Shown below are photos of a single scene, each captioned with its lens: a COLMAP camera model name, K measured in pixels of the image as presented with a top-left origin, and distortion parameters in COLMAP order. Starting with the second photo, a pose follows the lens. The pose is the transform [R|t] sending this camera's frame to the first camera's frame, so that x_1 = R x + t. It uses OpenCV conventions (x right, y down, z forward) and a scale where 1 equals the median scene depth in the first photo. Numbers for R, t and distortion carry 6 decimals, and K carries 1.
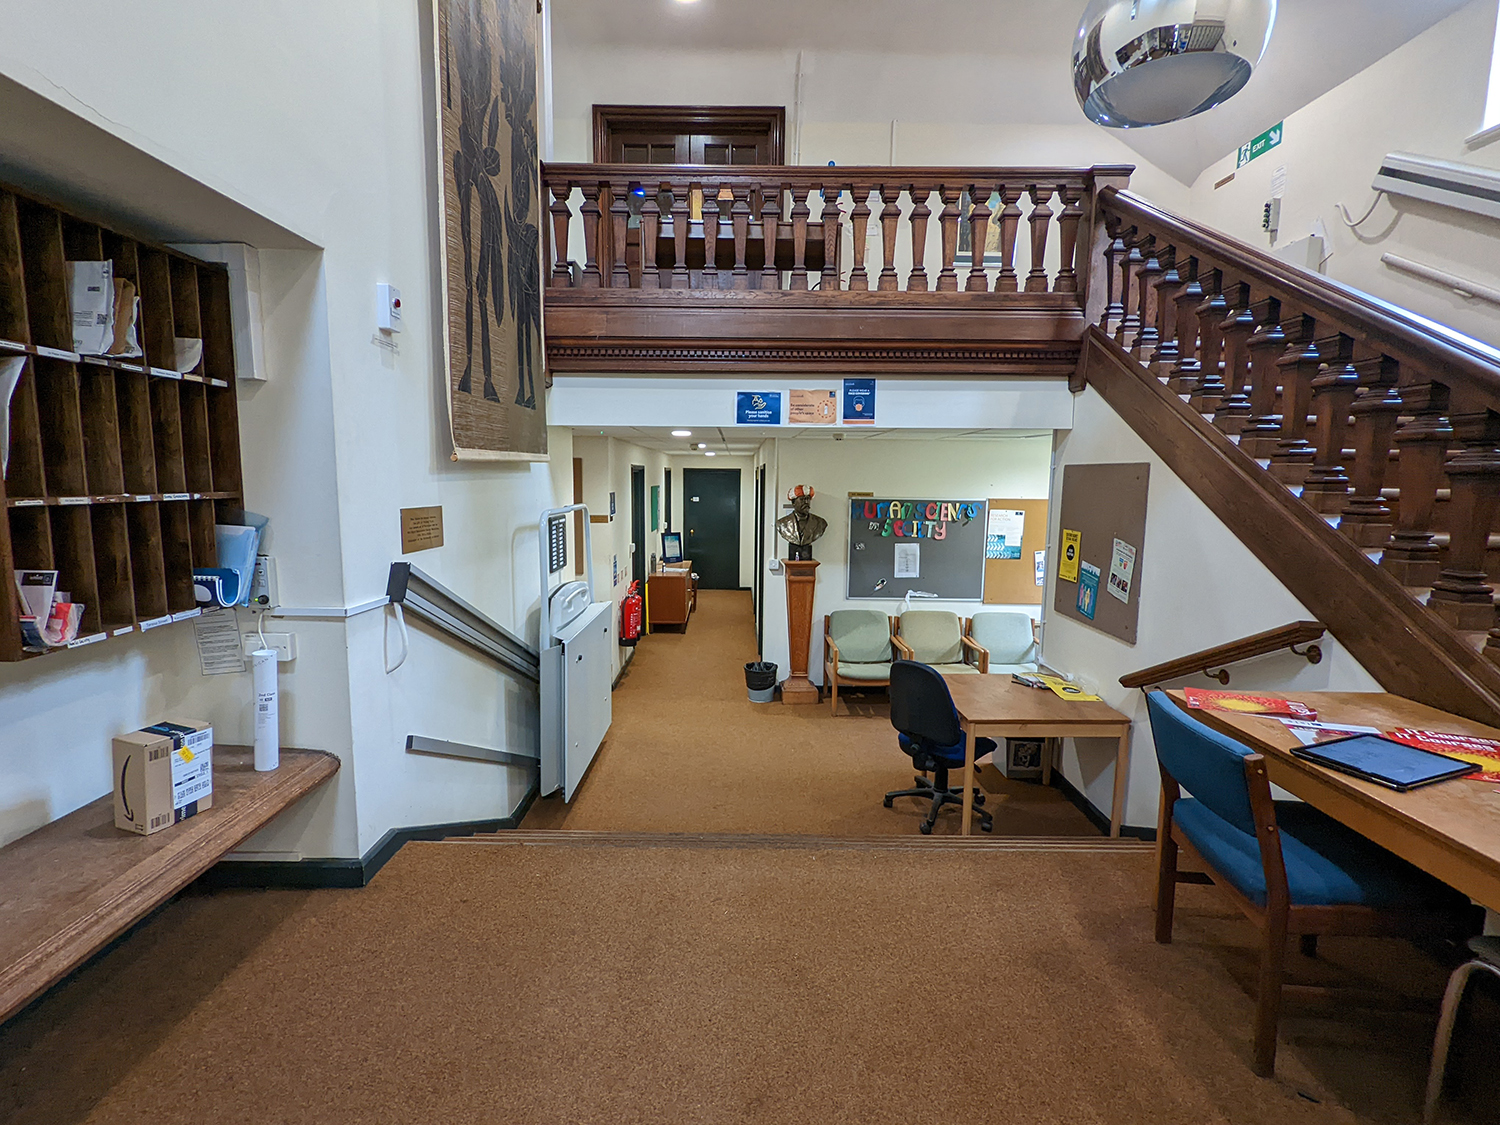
lens RADIAL K [[729.1, 0, 750.4], [0, 729.1, 564.2], [0, 0, 1]] dist [-0.001343, -0.001743]
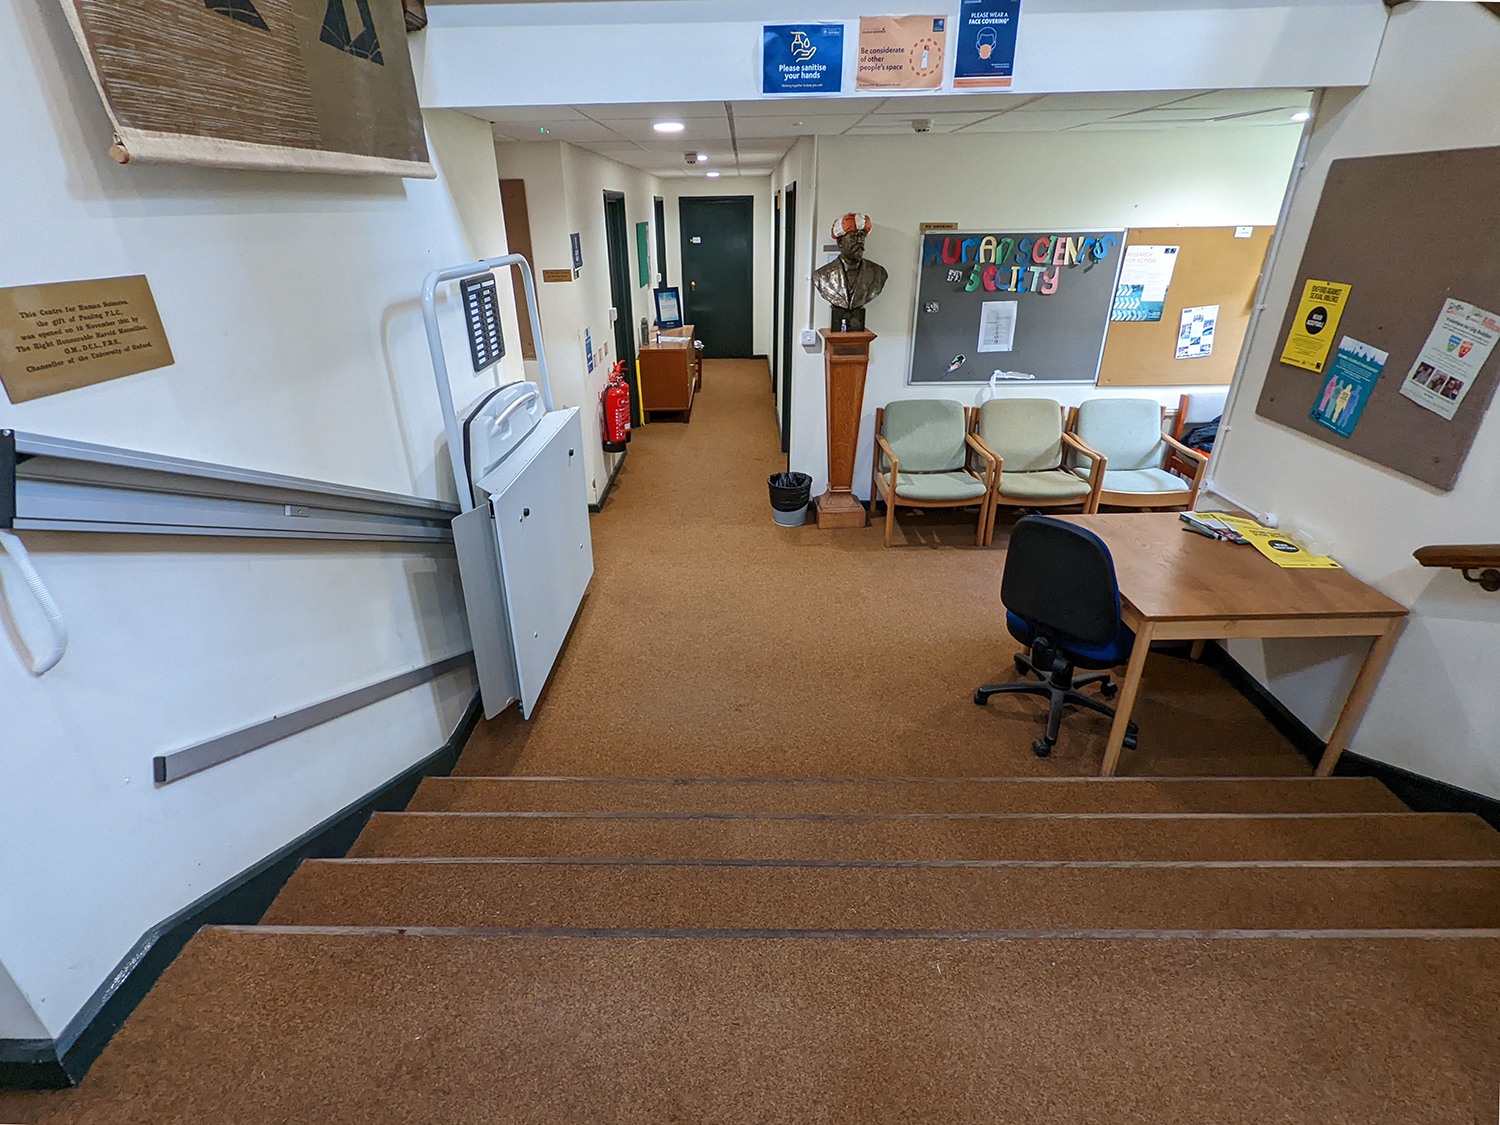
lens RADIAL K [[729.1, 0, 727.0], [0, 729.1, 562.7], [0, 0, 1]] dist [-0.001343, -0.001743]
pose [[0.998998, -0.008449, -0.043946, -0.022099], [0.022225, 0.946021, 0.323343, -0.028804], [0.038842, -0.323995, 0.945261, 0.310038]]
